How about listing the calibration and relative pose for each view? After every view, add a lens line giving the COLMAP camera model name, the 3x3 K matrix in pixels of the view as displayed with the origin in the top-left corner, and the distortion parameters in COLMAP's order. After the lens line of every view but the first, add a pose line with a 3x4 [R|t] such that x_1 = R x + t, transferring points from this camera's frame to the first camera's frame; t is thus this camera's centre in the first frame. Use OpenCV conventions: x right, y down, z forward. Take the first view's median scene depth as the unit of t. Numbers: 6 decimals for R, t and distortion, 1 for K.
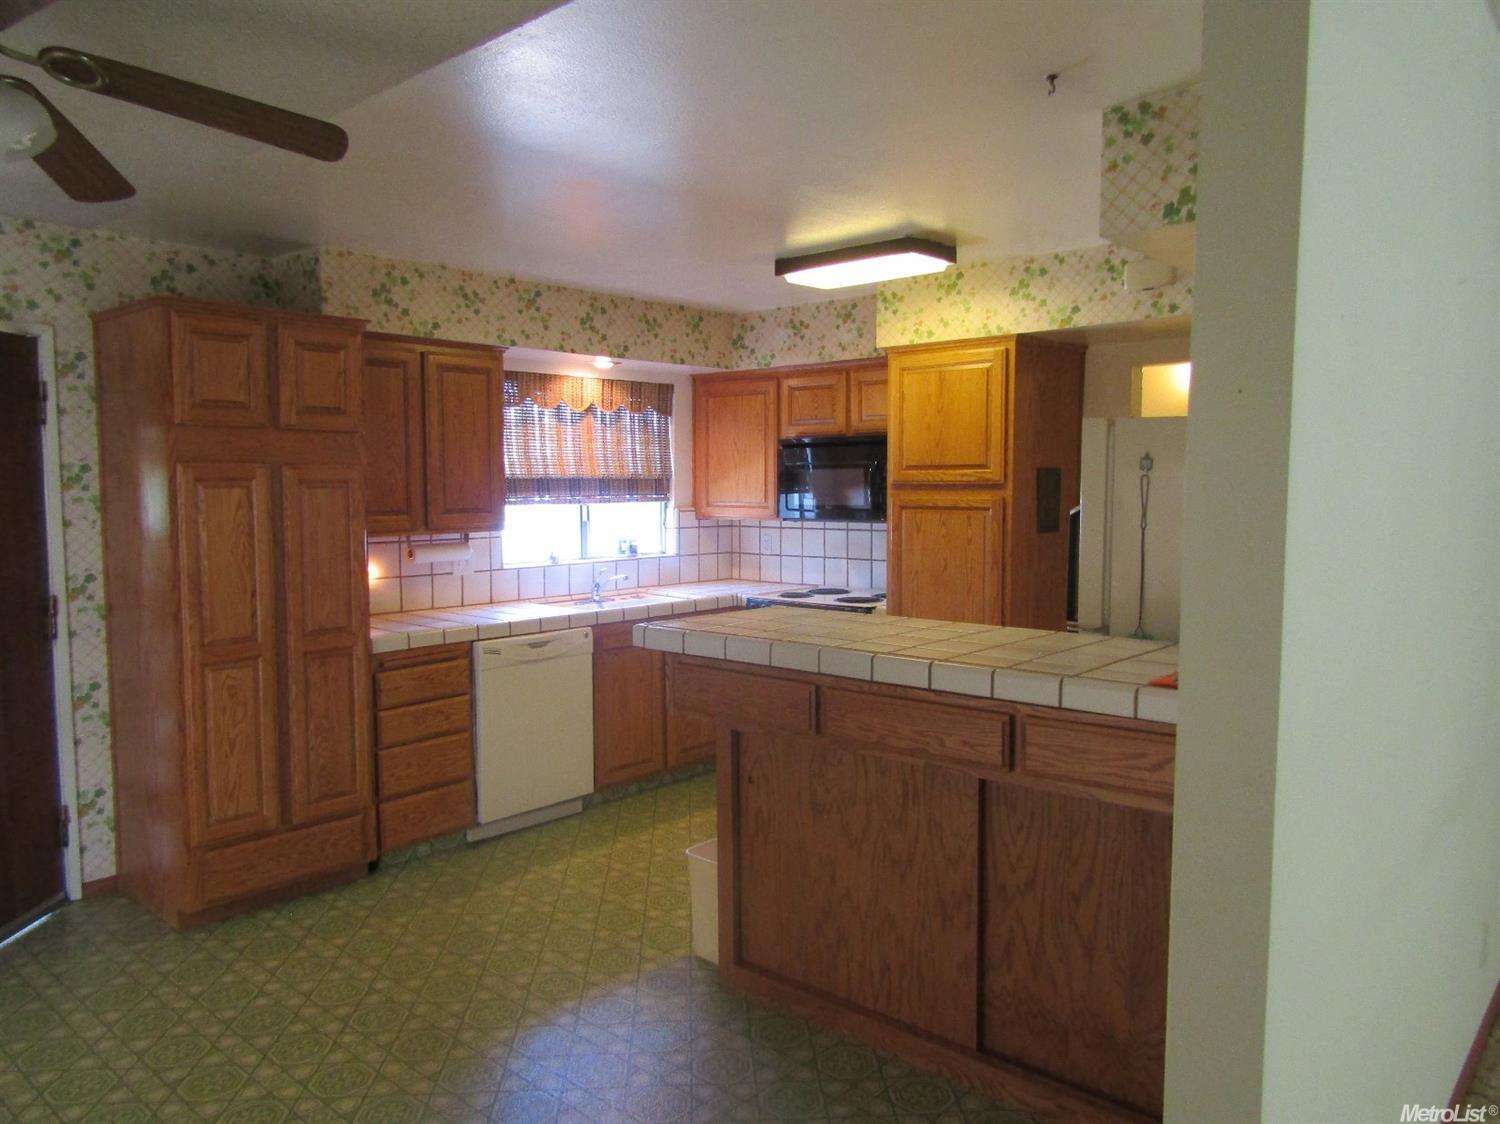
lens RADIAL K [[1084.2, 0, 750.0], [0, 1084.2, 562.0], [0, 0, 1]] dist [0.003080, 0.004973]
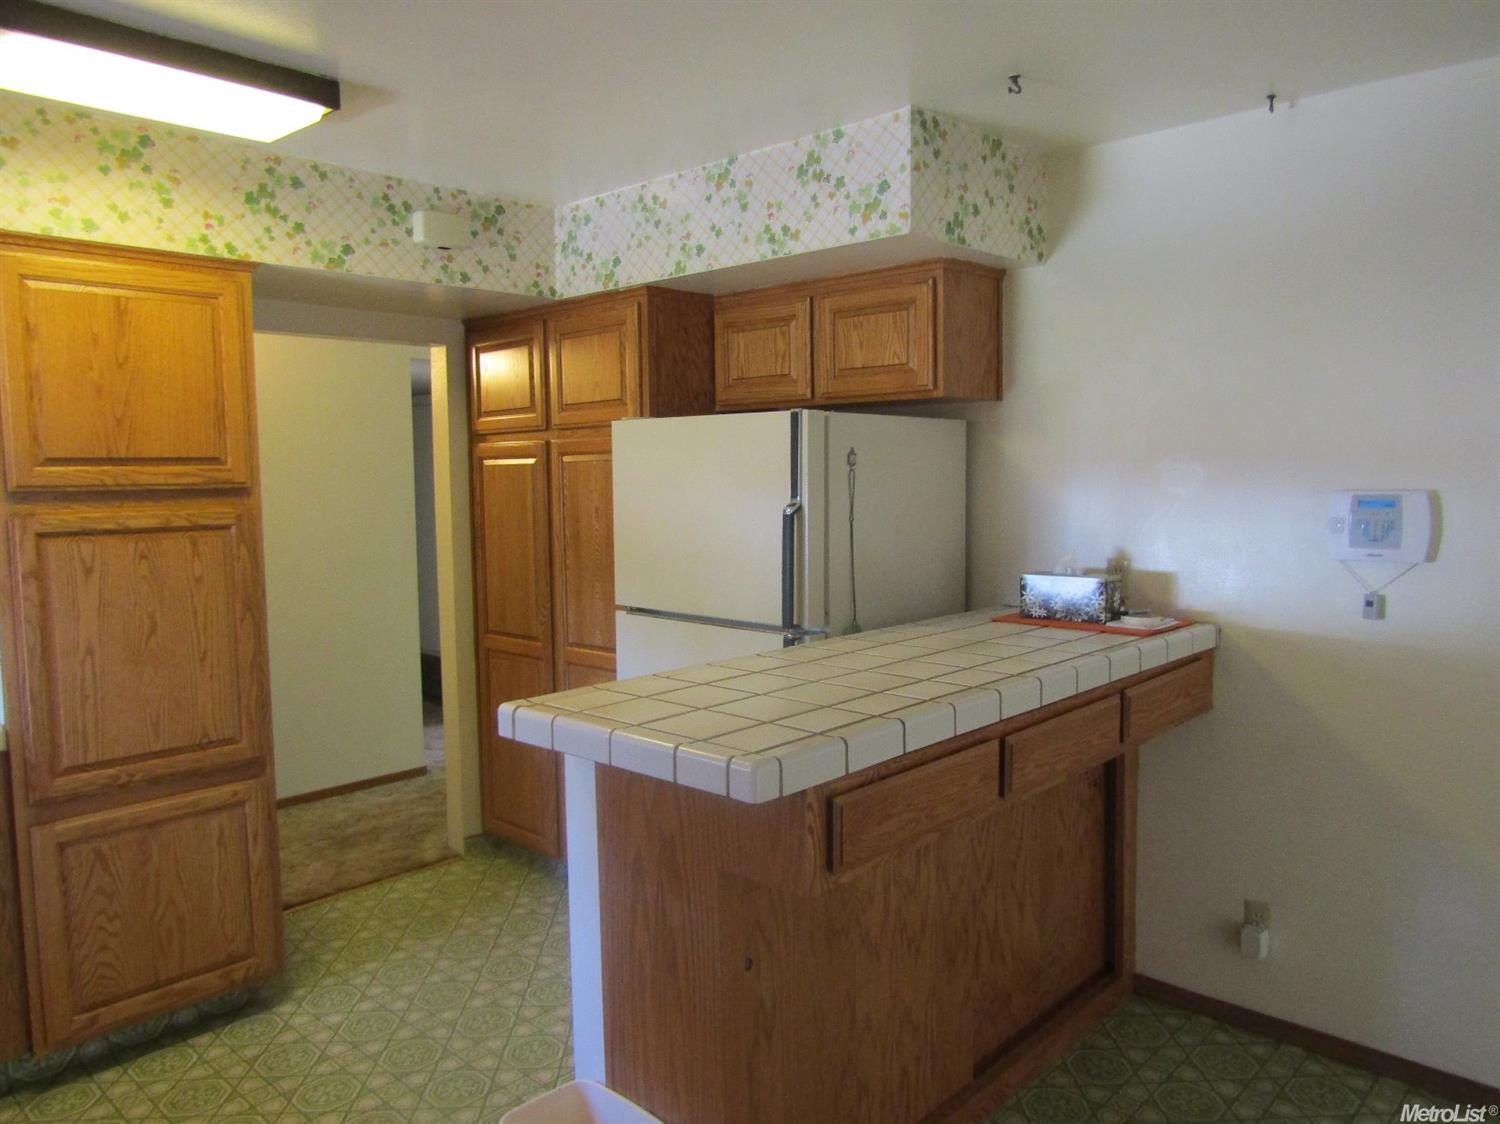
lens RADIAL K [[1084.2, 0, 750.0], [0, 1084.2, 562.0], [0, 0, 1]] dist [0.003080, 0.004973]
pose [[0.023878, -0.083609, 0.996213, -0.437425], [0.087453, 0.992851, 0.081231, -0.055994], [-0.995882, 0.085183, 0.031019, 0.704768]]
